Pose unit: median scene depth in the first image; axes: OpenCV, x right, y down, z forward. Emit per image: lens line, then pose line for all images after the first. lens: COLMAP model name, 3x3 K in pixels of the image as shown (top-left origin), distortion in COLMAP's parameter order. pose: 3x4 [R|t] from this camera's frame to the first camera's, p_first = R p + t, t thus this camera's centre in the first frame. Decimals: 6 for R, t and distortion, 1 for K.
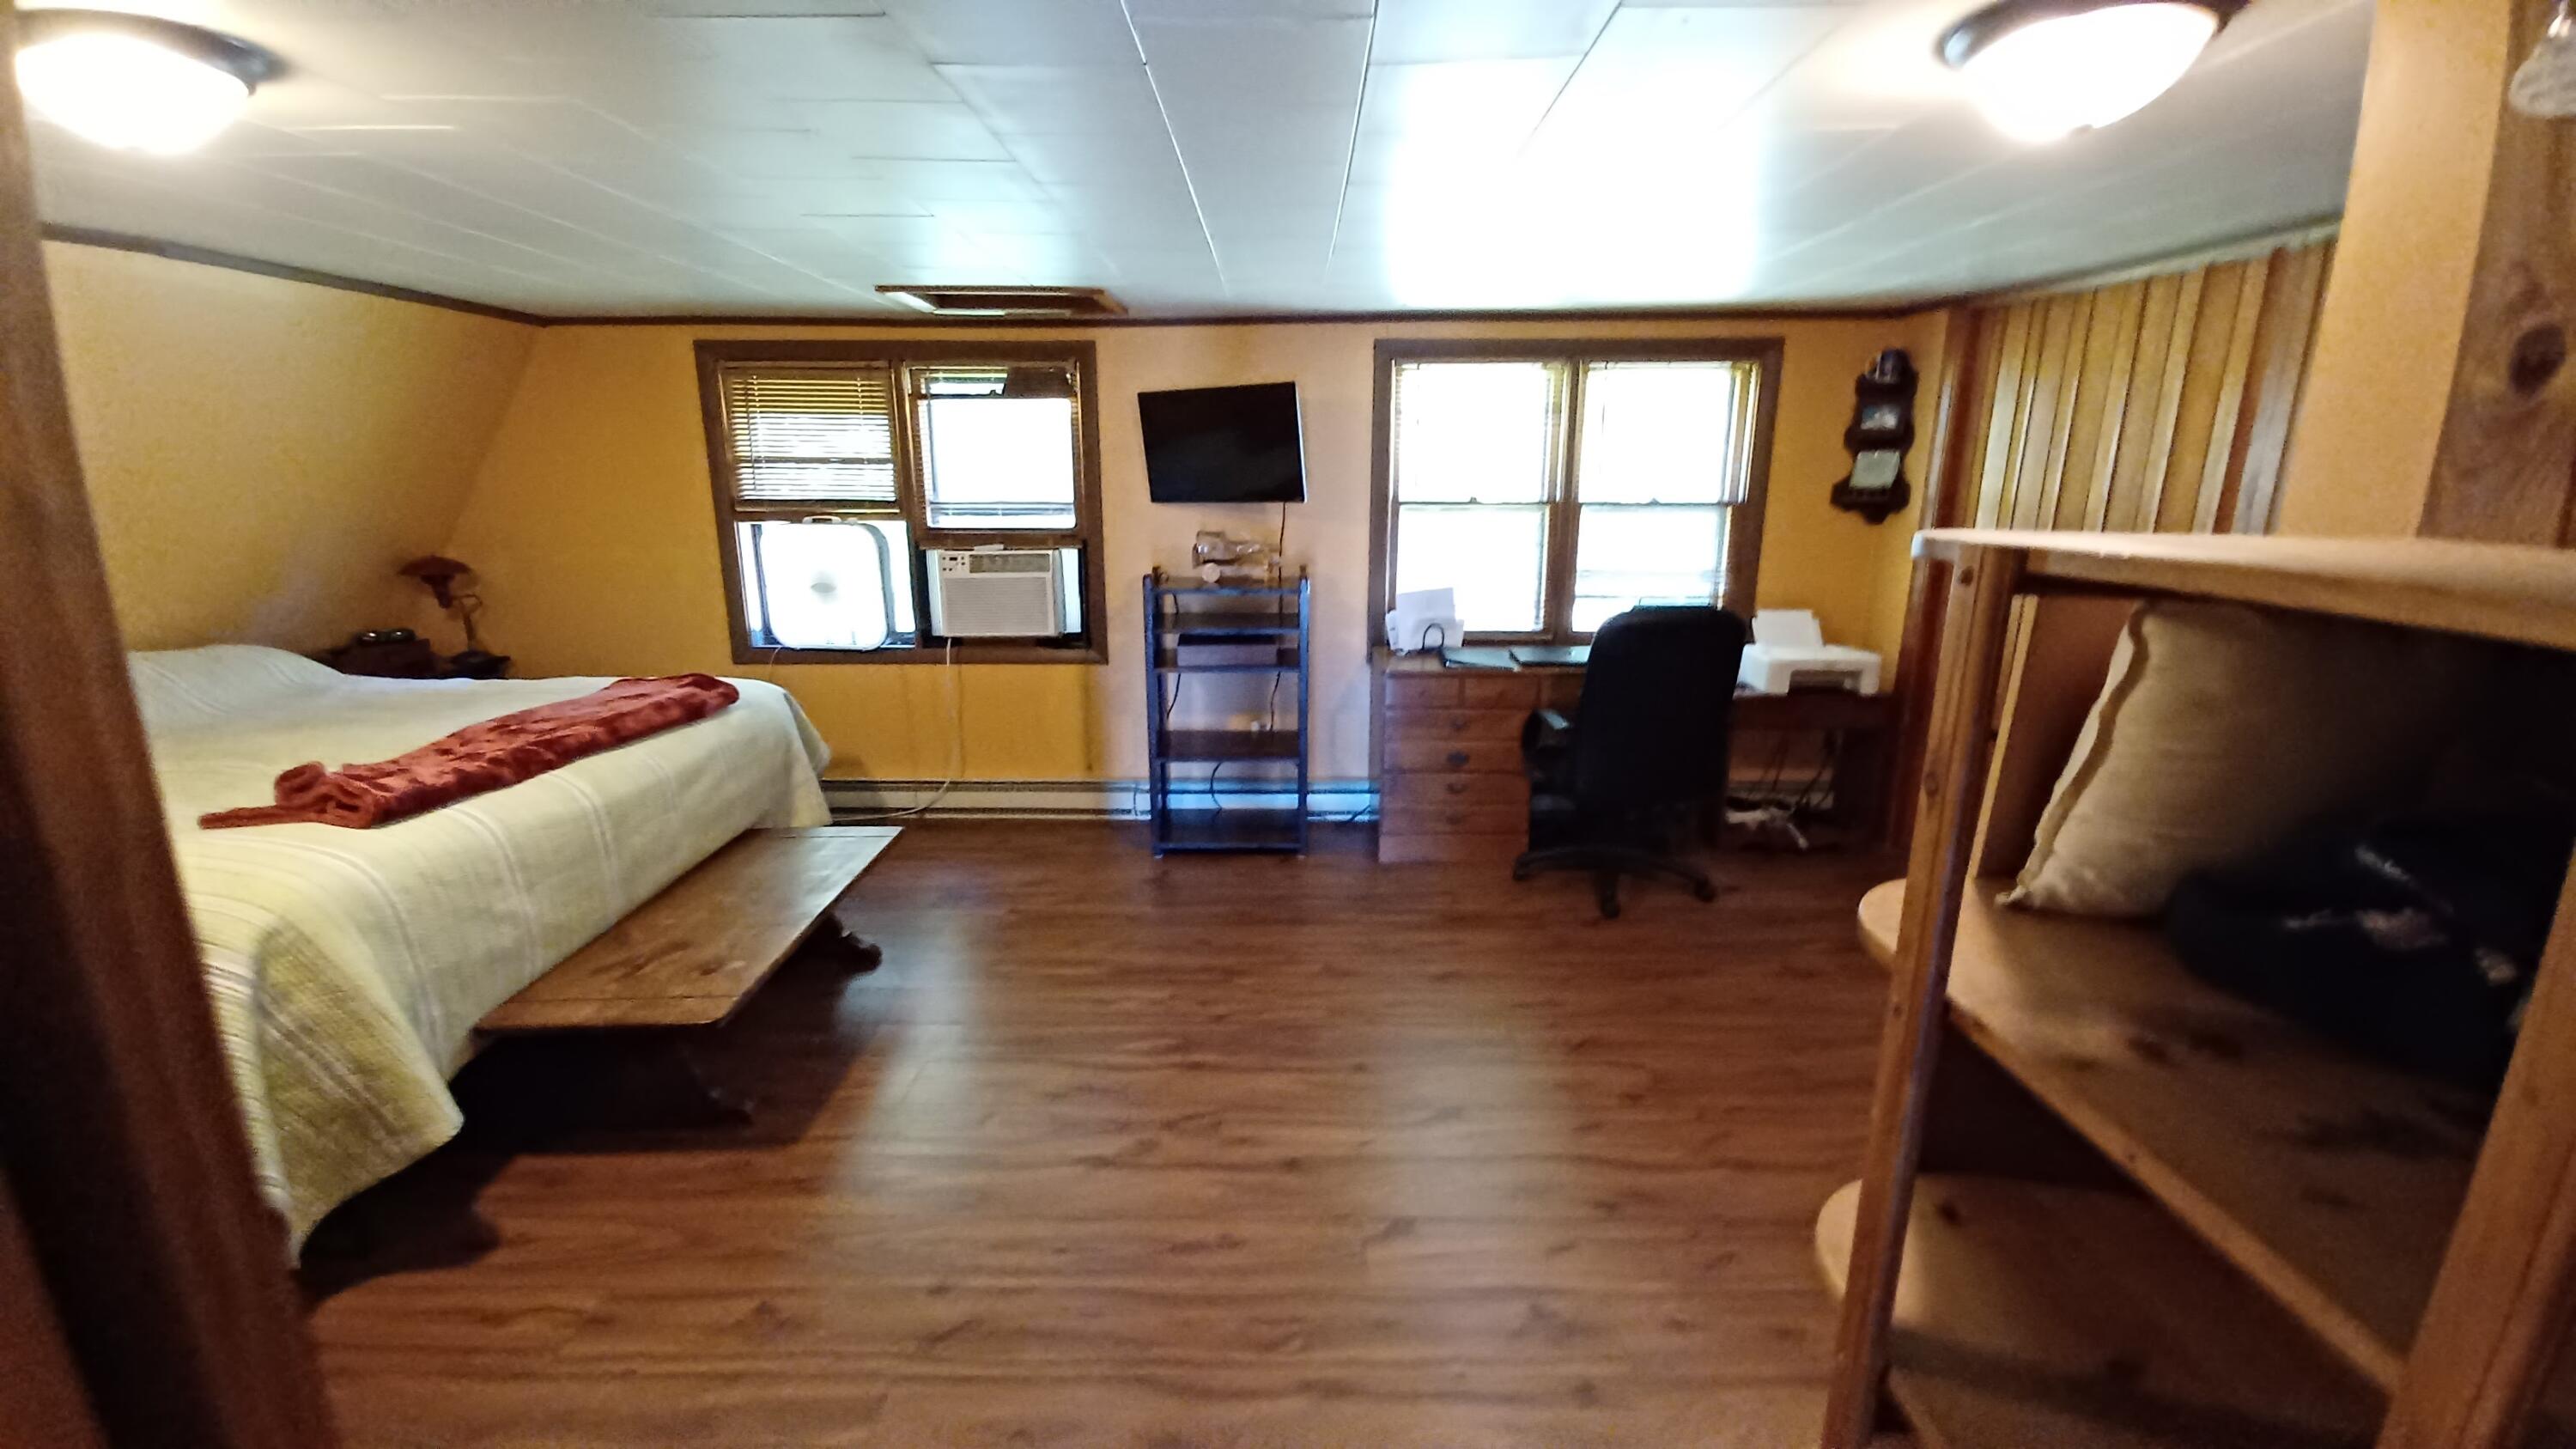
lens RADIAL K [[1016.4, 0, 1283.0], [0, 1016.4, 718.0], [0, 0, 1]] dist [0.009220, -0.012700]
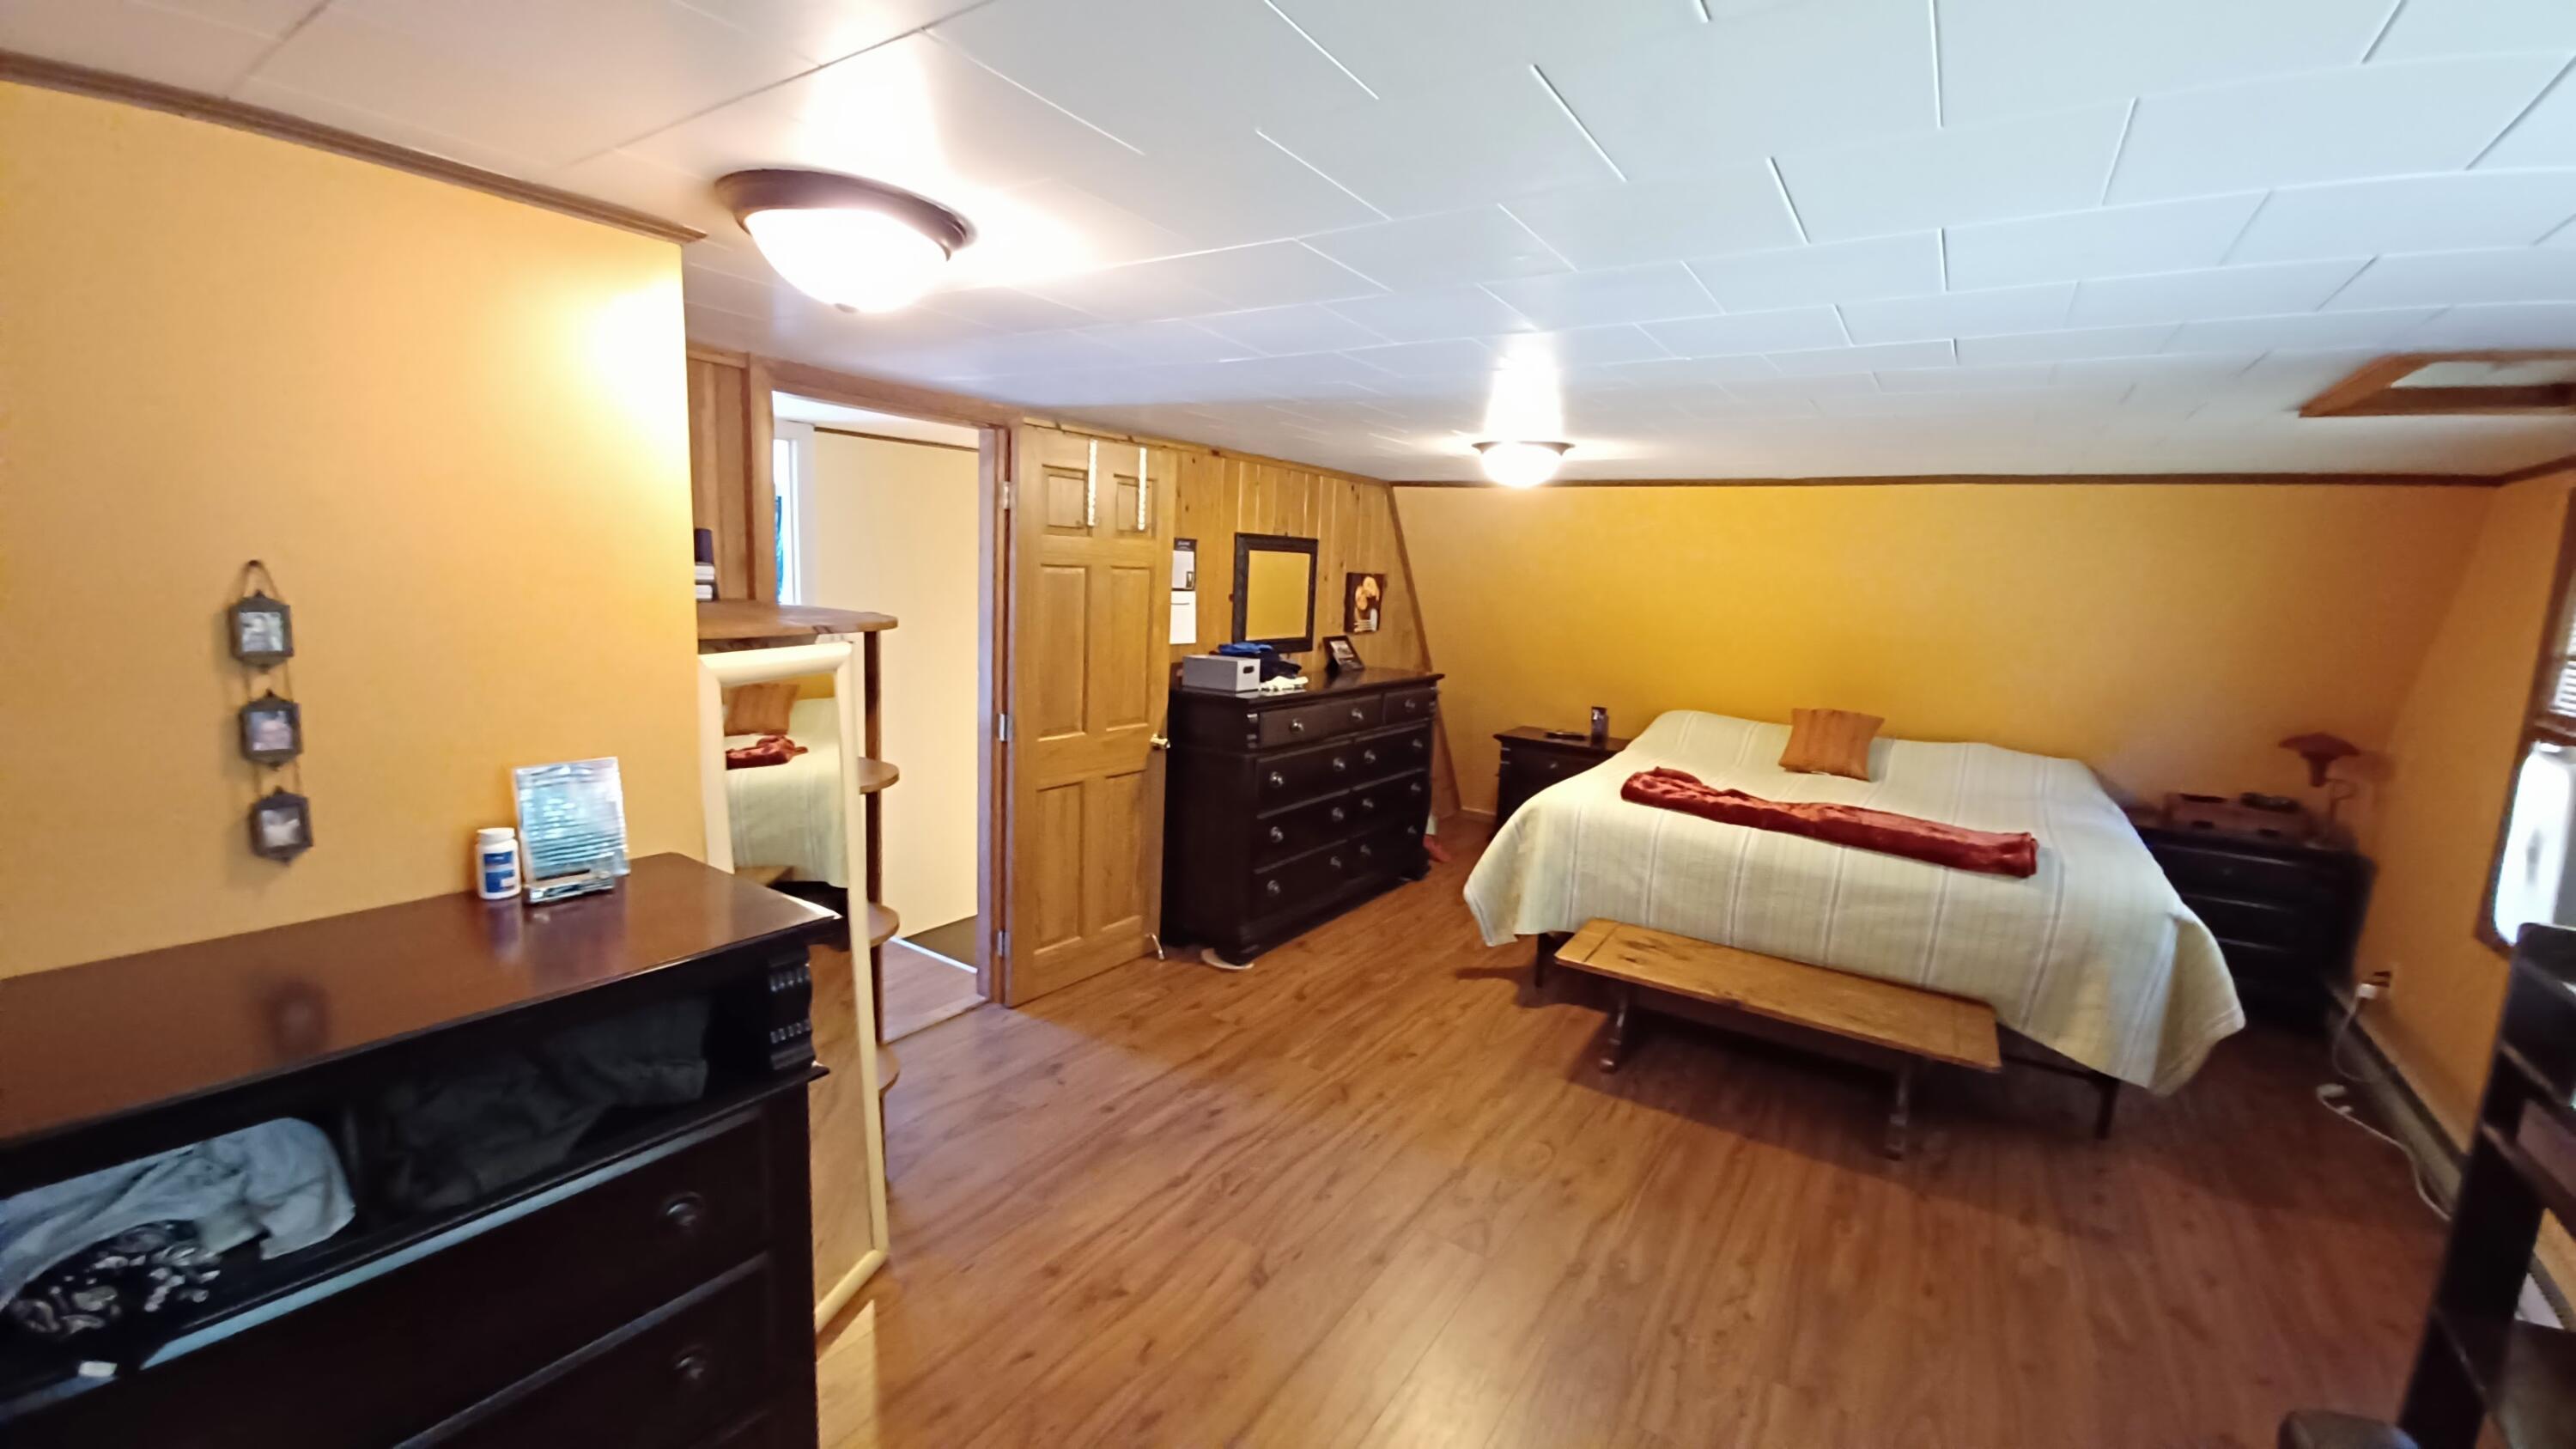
lens RADIAL K [[1016.4, 0, 1283.0], [0, 1016.4, 718.0], [0, 0, 1]] dist [0.009220, -0.012700]
pose [[-0.547588, 0.097711, -0.831024, 0.544285], [-0.247724, 0.929705, 0.272547, -0.212944], [0.799237, 0.355108, -0.484890, 0.756356]]
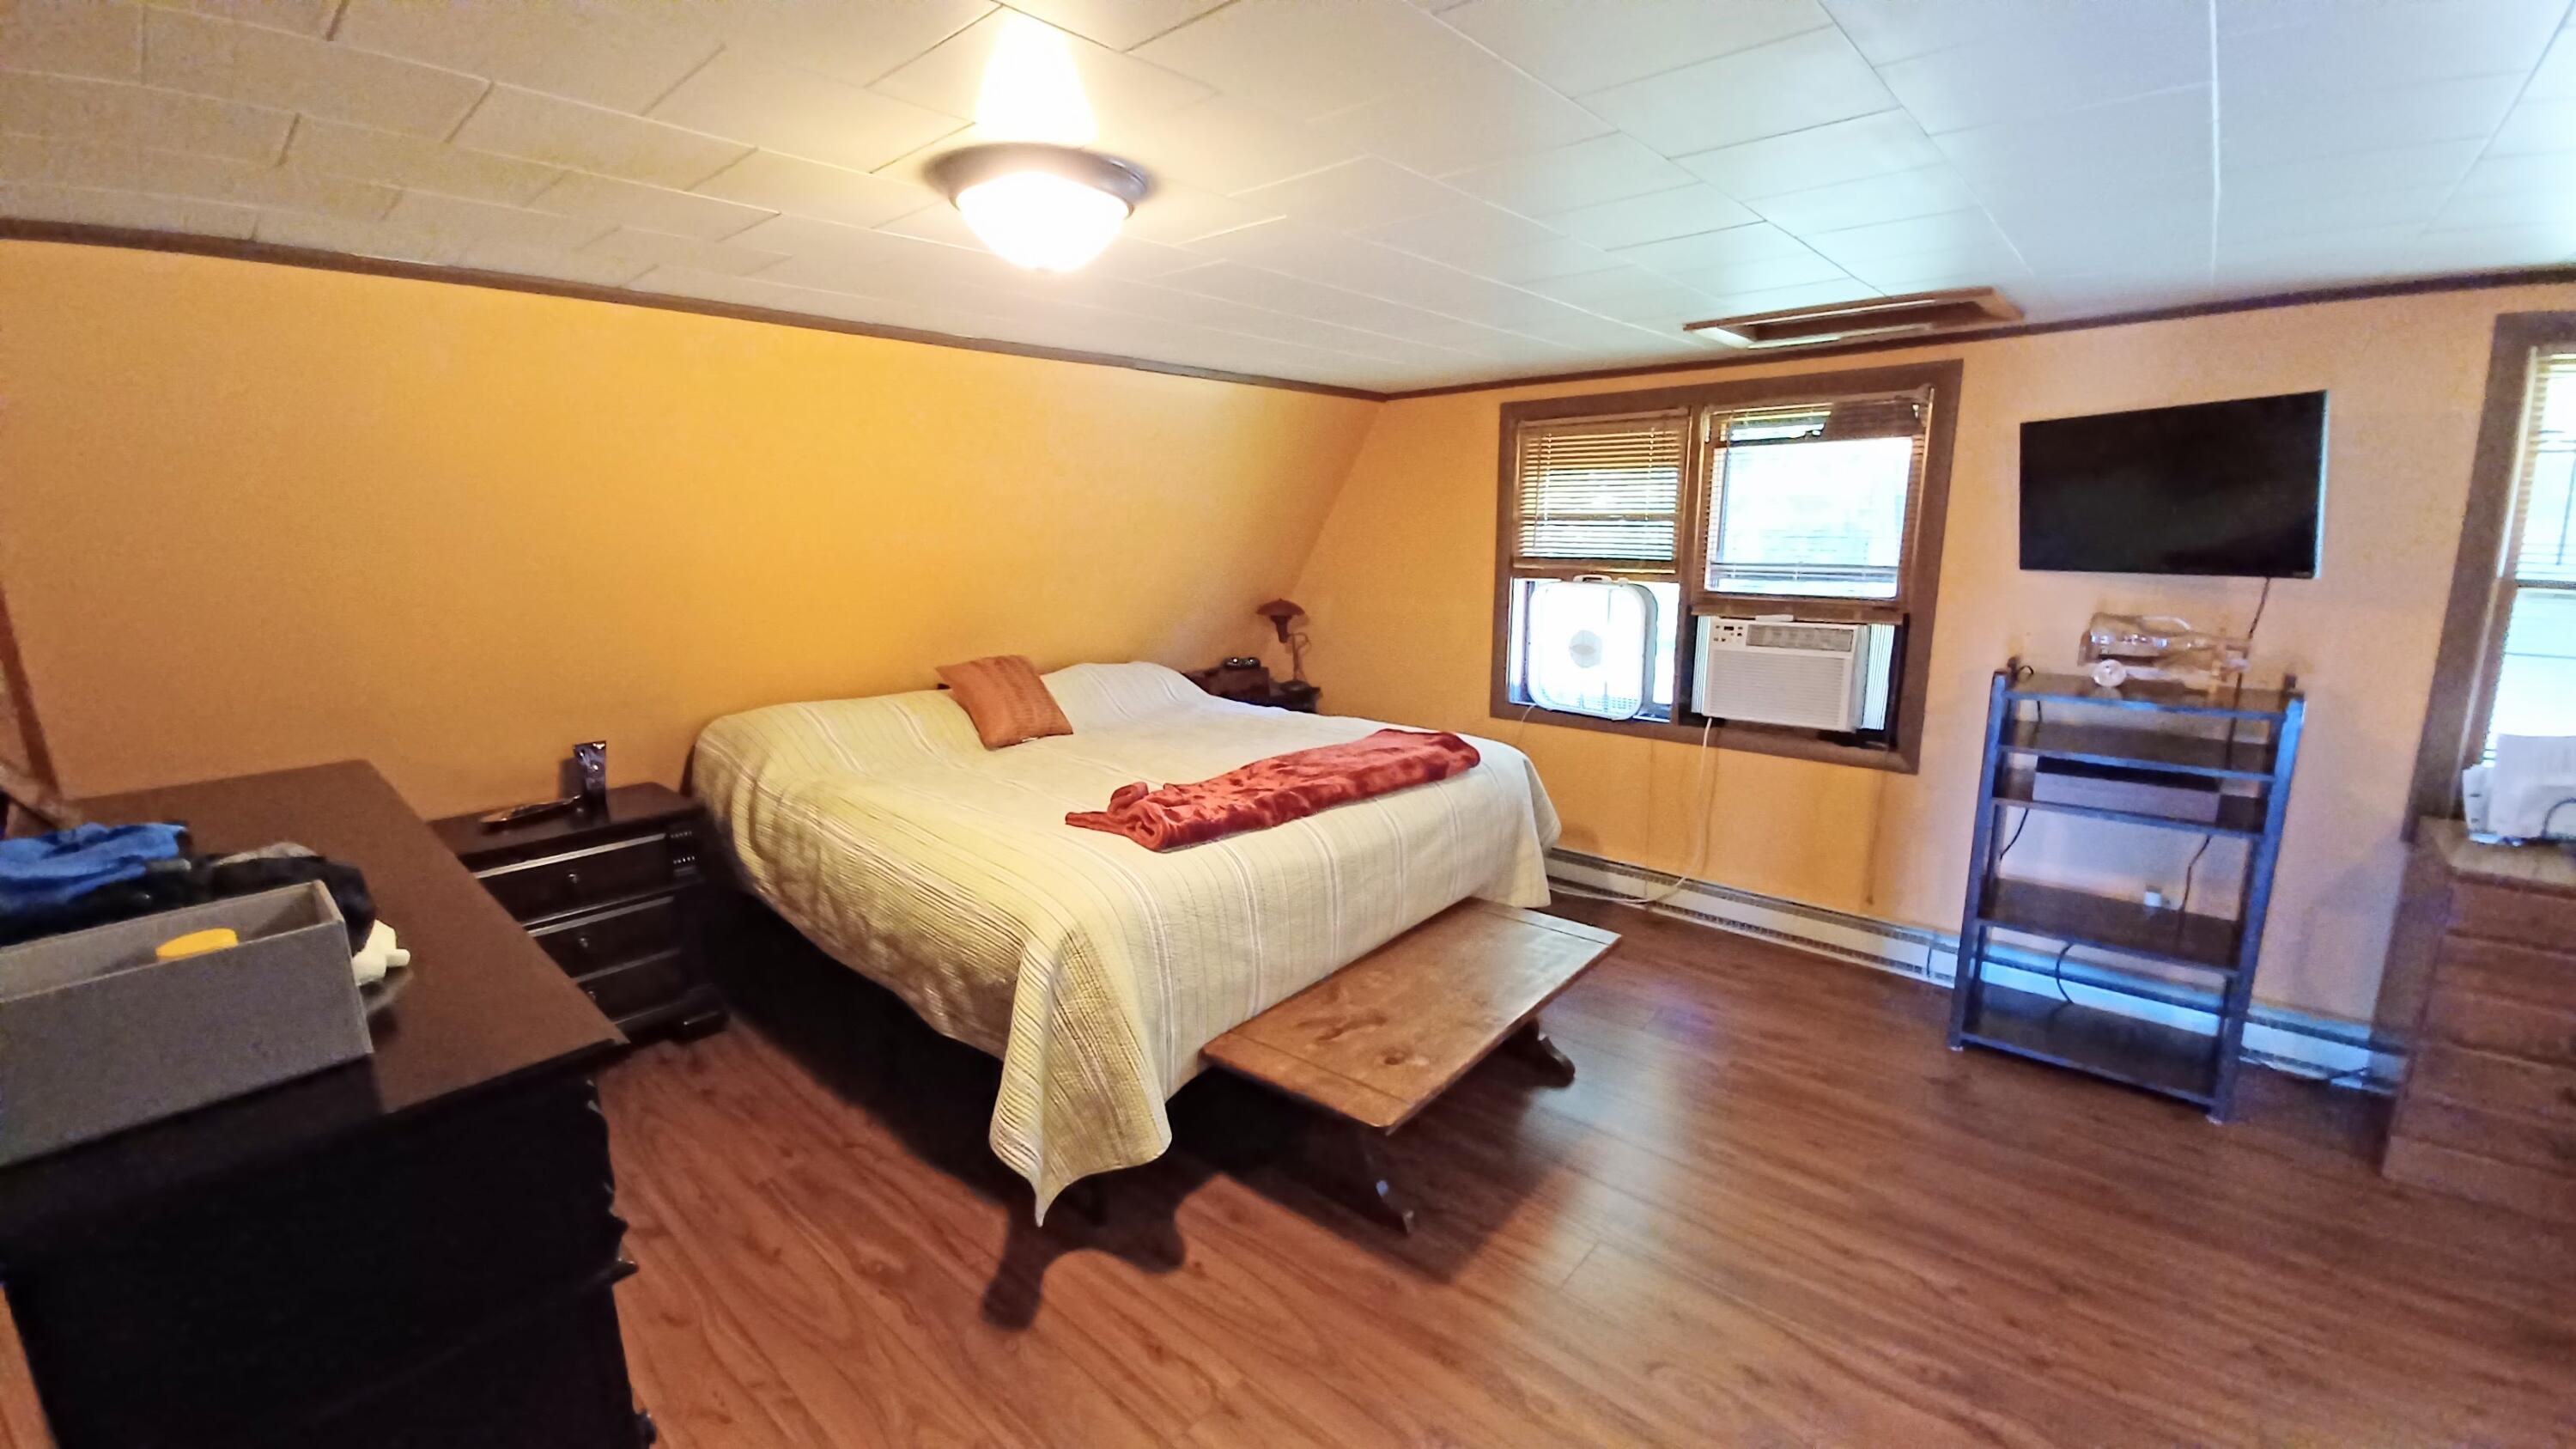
lens RADIAL K [[1016.4, 0, 1283.0], [0, 1016.4, 718.0], [0, 0, 1]] dist [0.009220, -0.012700]
pose [[0.747244, 0.118100, -0.653972, -0.037055], [-0.145373, 0.989297, 0.012550, -0.041641], [0.648454, 0.085692, 0.756415, 0.119937]]
